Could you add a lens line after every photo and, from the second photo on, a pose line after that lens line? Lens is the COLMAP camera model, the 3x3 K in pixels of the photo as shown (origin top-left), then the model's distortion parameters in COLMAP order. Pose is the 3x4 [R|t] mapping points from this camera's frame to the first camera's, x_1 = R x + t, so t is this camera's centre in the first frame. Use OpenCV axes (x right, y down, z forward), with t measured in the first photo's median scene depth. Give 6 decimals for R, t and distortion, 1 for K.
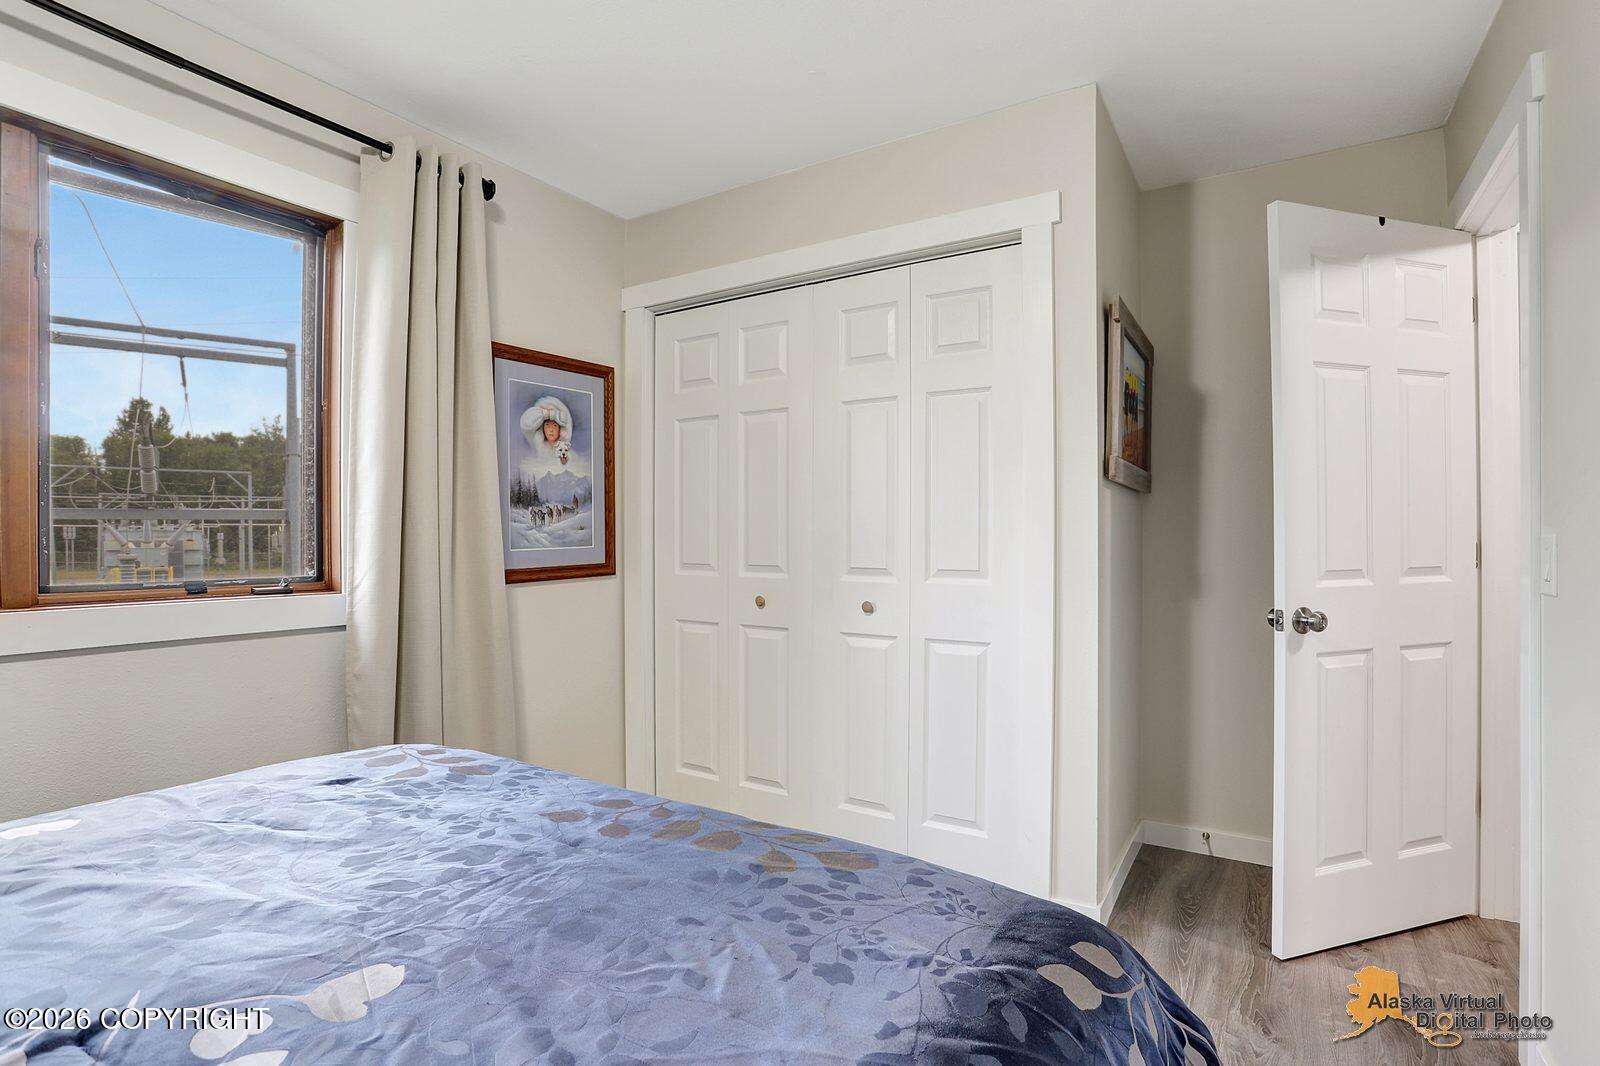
lens RADIAL K [[780.4, 0, 803.3], [0, 780.4, 532.4], [0, 0, 1]] dist [-0.018546, 0.001073]
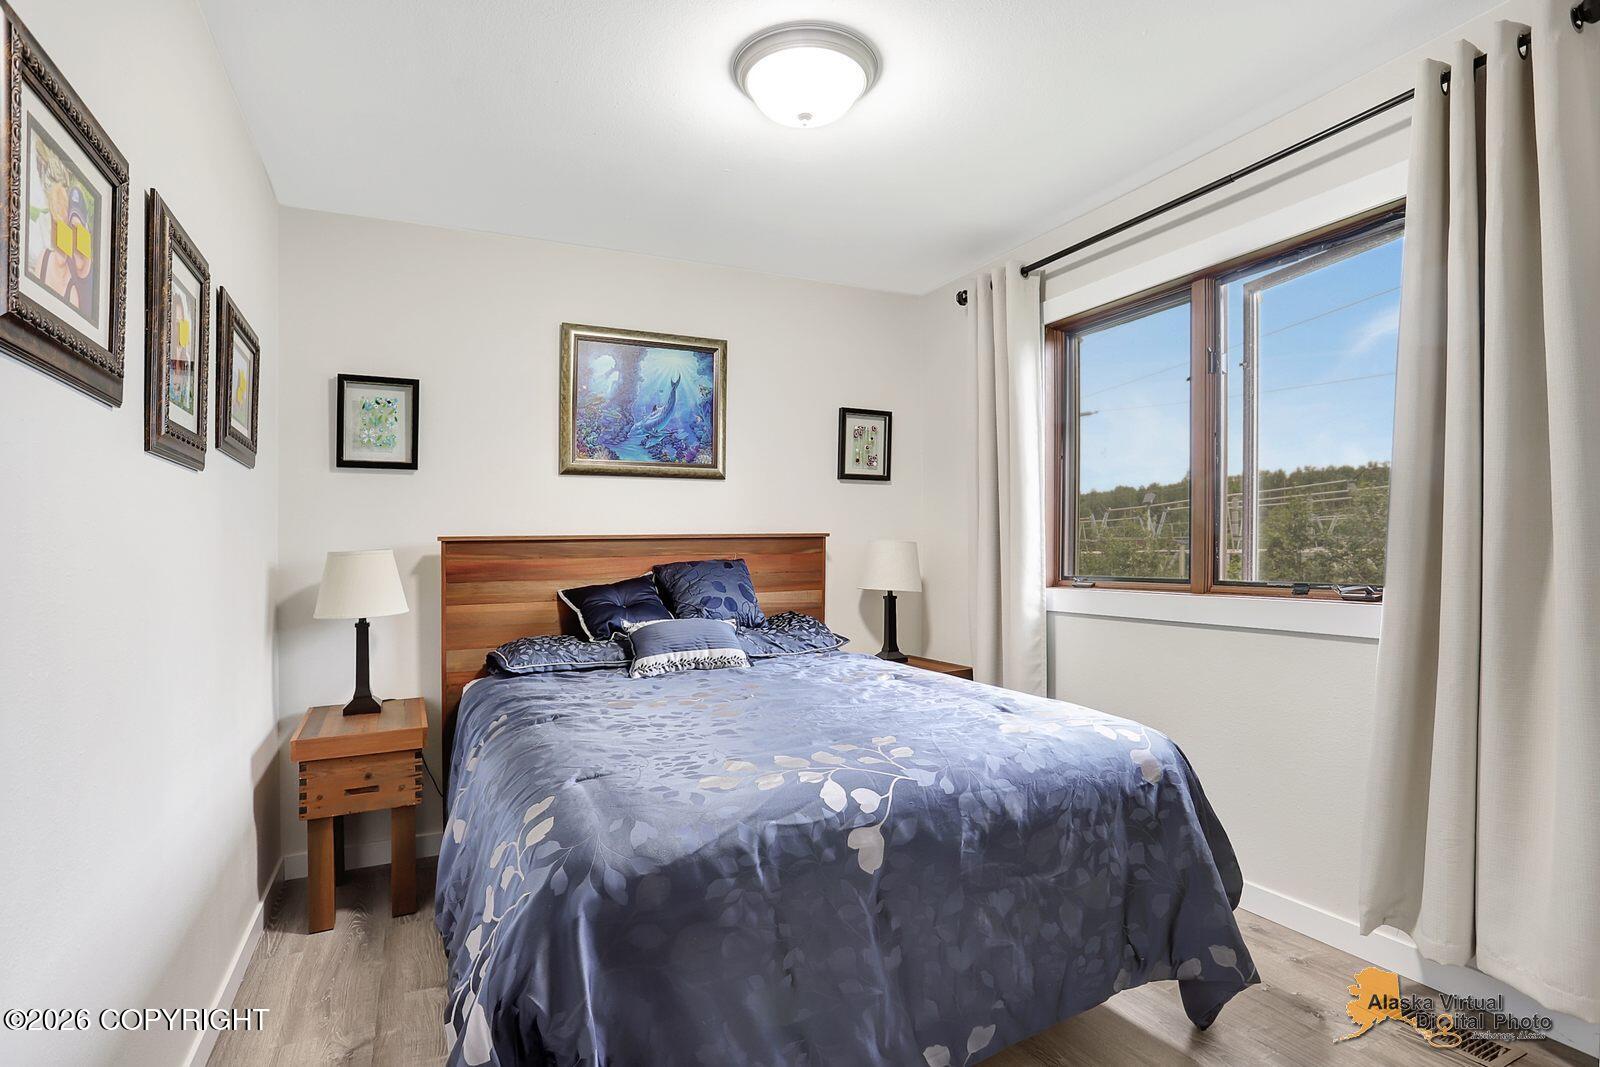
lens RADIAL K [[780.4, 0, 803.3], [0, 780.4, 532.9], [0, 0, 1]] dist [-0.018546, 0.001073]
pose [[-0.523269, -0.015799, -0.852021, 1.276477], [0.013347, 0.999554, -0.026732, 0.016127], [0.852063, -0.025359, -0.522824, 2.041559]]
